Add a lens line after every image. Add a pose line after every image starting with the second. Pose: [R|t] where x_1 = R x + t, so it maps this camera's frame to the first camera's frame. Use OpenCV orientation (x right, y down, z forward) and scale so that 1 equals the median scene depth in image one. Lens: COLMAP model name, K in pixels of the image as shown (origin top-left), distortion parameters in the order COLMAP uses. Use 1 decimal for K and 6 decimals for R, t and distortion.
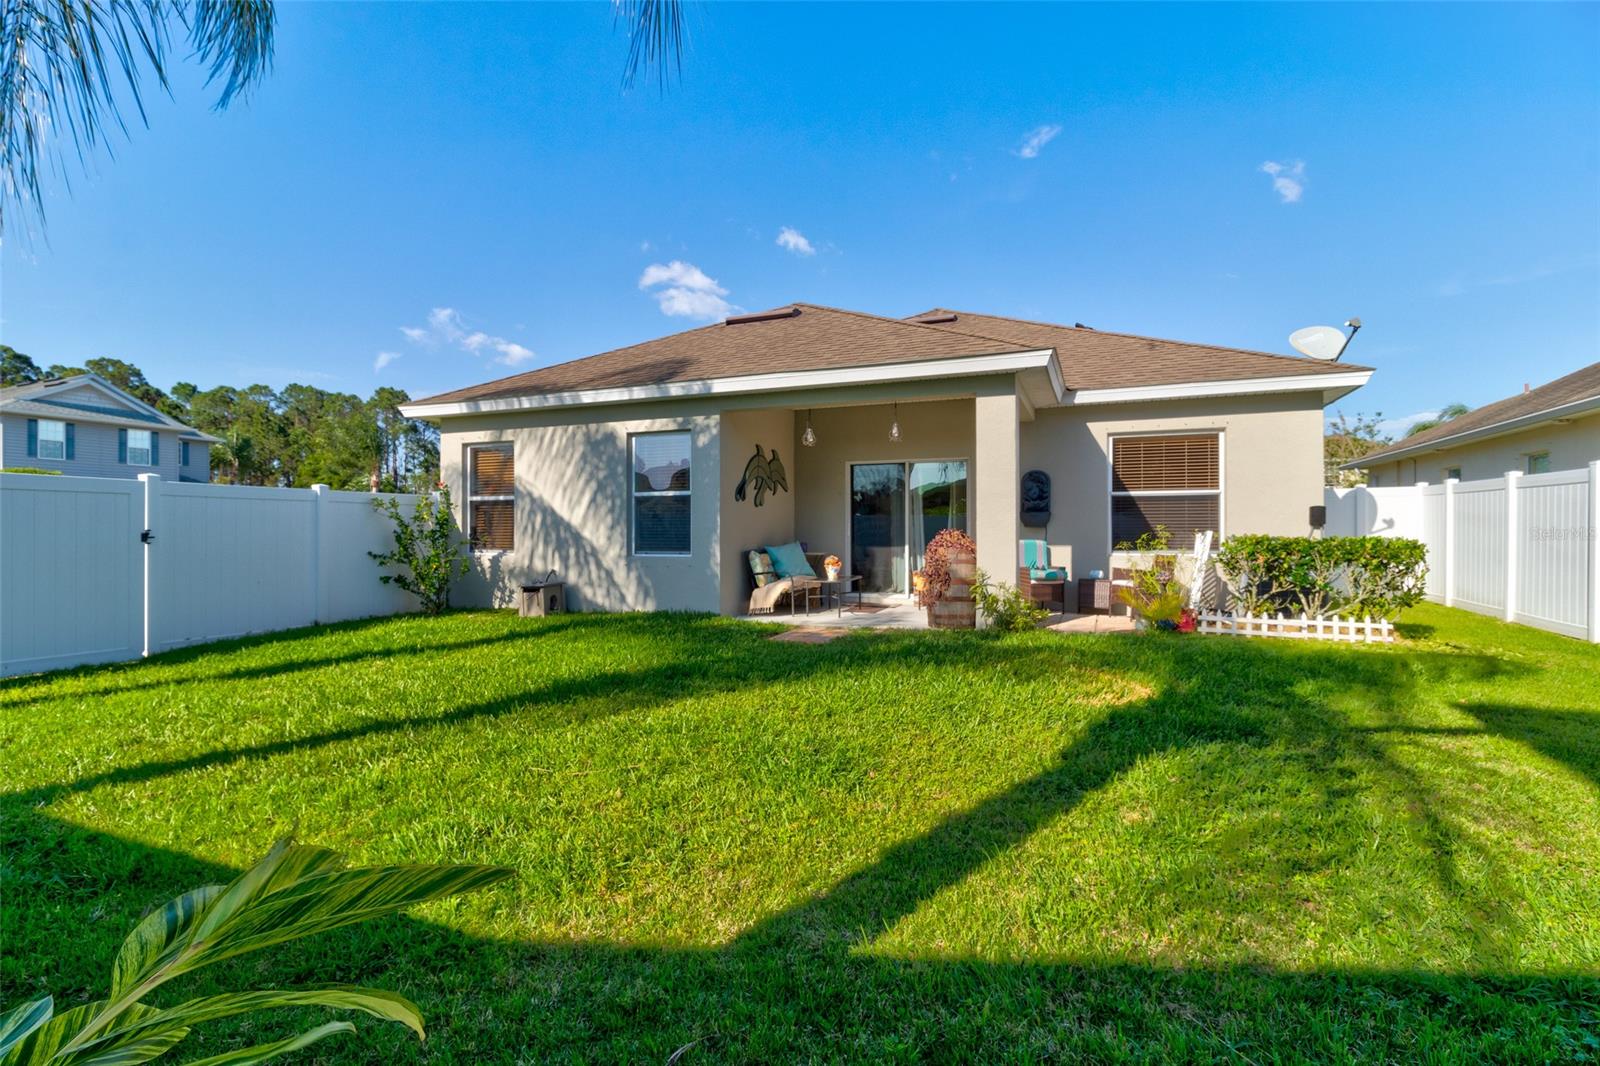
lens RADIAL K [[746.7, 0, 796.7], [0, 746.7, 533.9], [0, 0, 1]] dist [-0.003859, -0.004543]
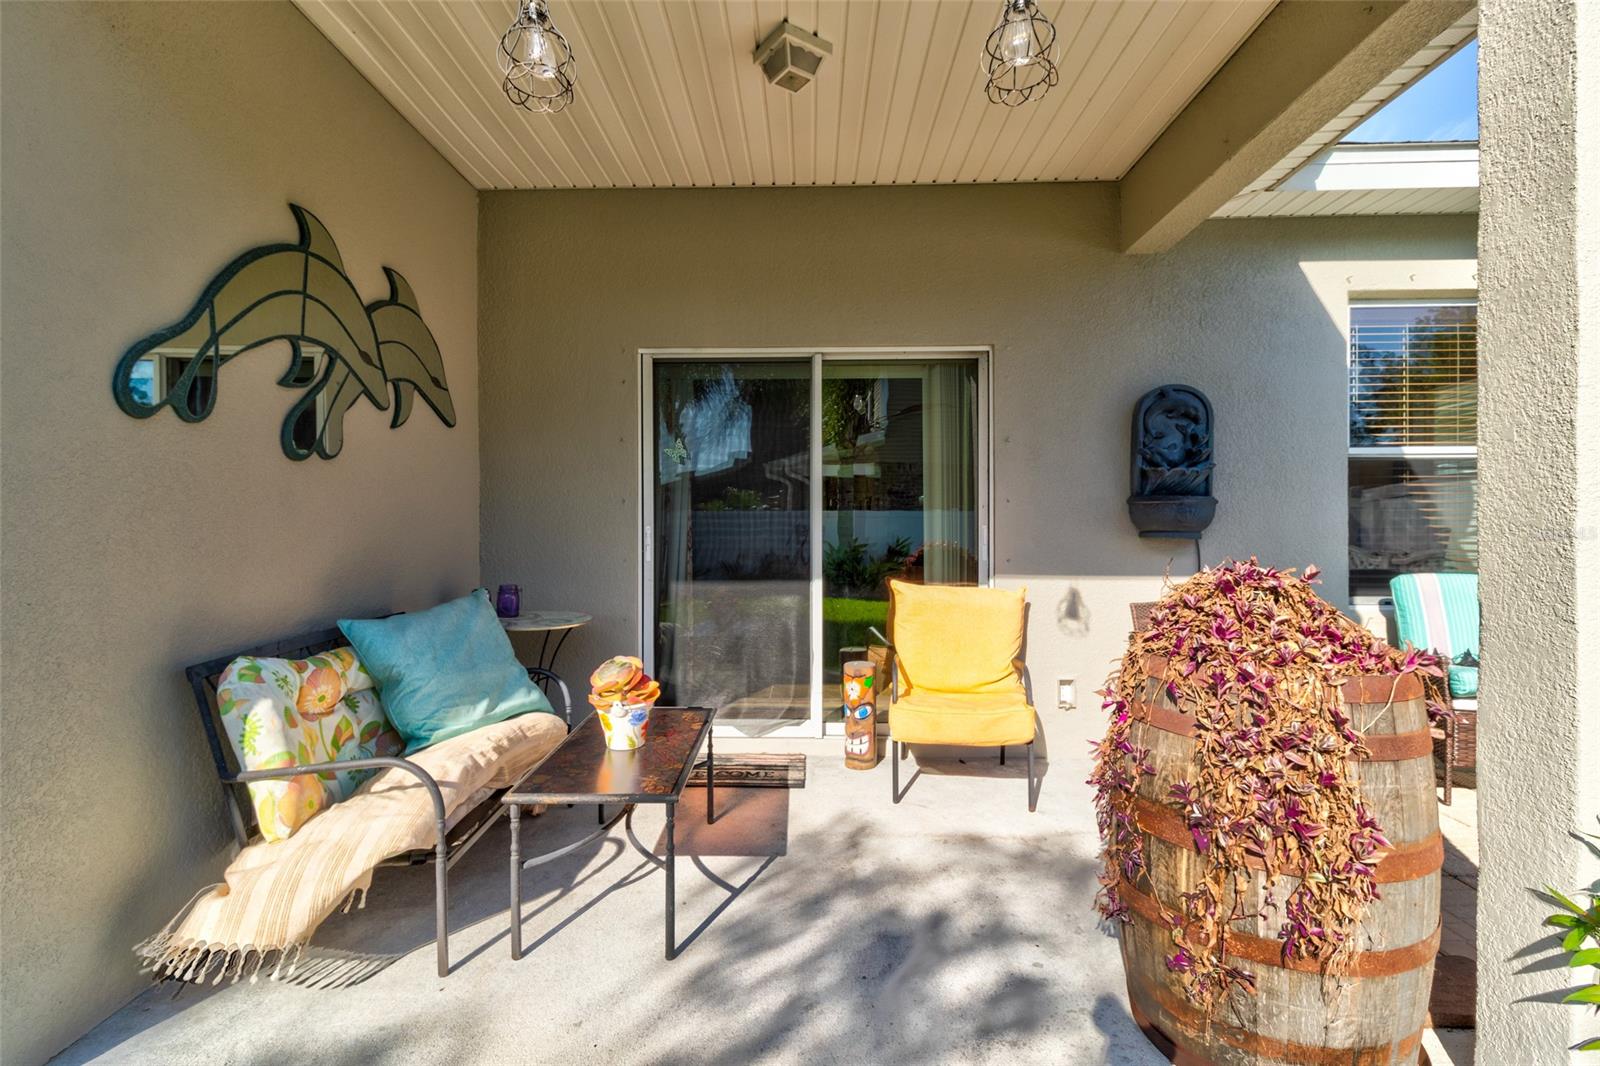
lens RADIAL K [[746.7, 0, 761.5], [0, 746.7, 539.5], [0, 0, 1]] dist [-0.003859, -0.004543]
pose [[0.948962, -0.002692, 0.315378, 0.014467], [0.000056, 0.999965, 0.008366, -0.012121], [-0.315389, -0.007921, 0.948929, 0.733516]]
